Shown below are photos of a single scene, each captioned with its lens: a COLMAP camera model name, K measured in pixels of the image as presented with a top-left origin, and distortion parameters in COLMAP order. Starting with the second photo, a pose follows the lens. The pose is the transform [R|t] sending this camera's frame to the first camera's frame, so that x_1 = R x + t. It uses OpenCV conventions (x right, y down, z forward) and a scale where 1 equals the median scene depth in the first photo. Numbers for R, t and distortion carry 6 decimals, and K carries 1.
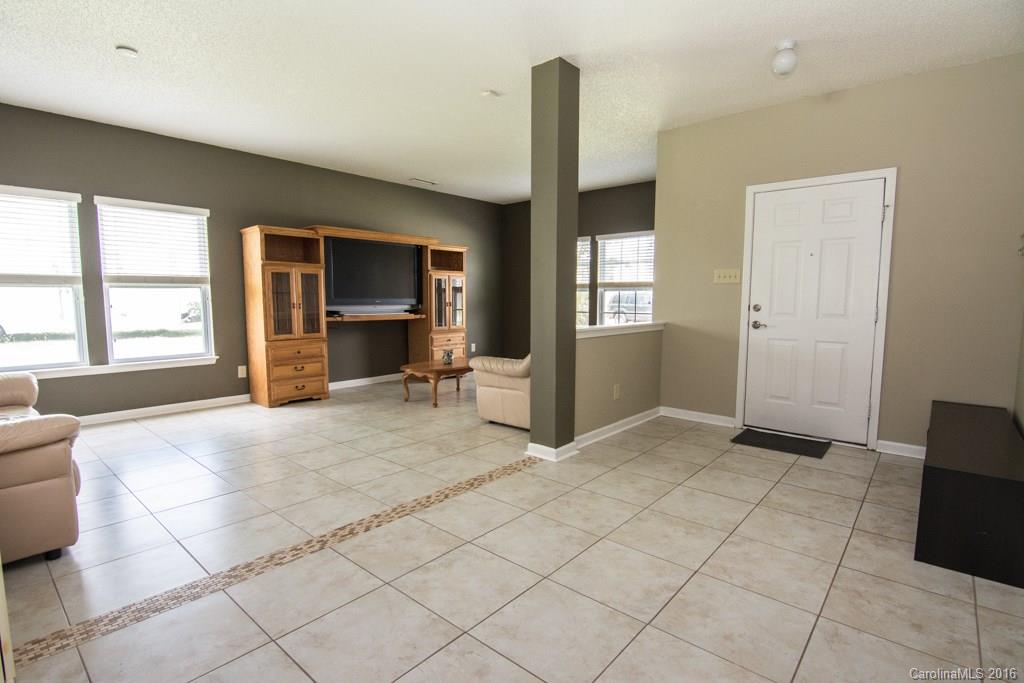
lens RADIAL K [[495.4, 0, 515.2], [0, 495.4, 346.4], [0, 0, 1]] dist [0.000027, -0.016385]
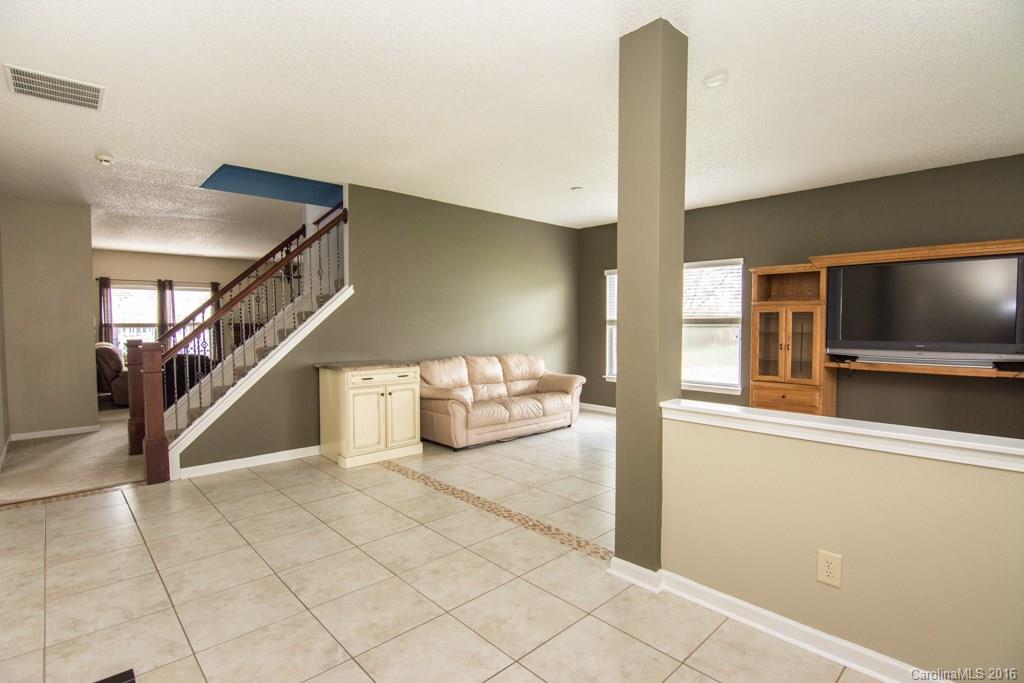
lens RADIAL K [[495.4, 0, 515.2], [0, 495.4, 346.4], [0, 0, 1]] dist [0.000027, -0.016385]
pose [[-0.097687, 0.046689, -0.994121, 0.839499], [-0.095091, 0.993891, 0.056022, -0.136068], [0.990664, 0.100005, -0.092650, 0.913057]]
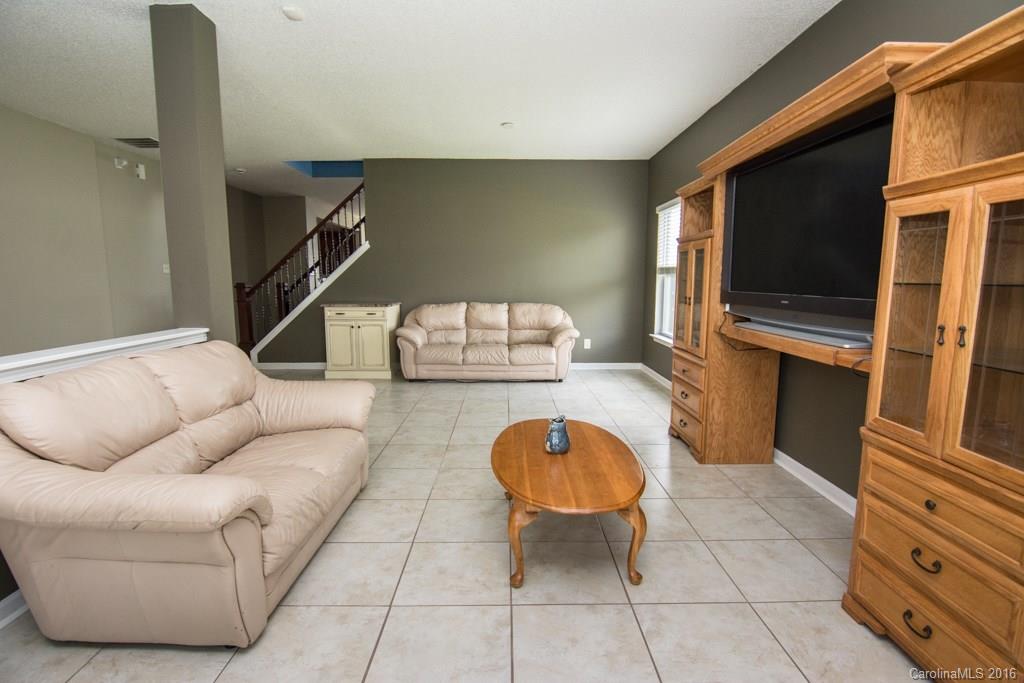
lens RADIAL K [[495.4, 0, 515.2], [0, 495.4, 346.4], [0, 0, 1]] dist [0.000027, -0.016385]
pose [[-0.746867, 0.090556, -0.658779, 0.254028], [-0.064949, 0.976013, 0.207797, -0.226146], [0.661794, 0.197984, -0.723071, 2.088704]]
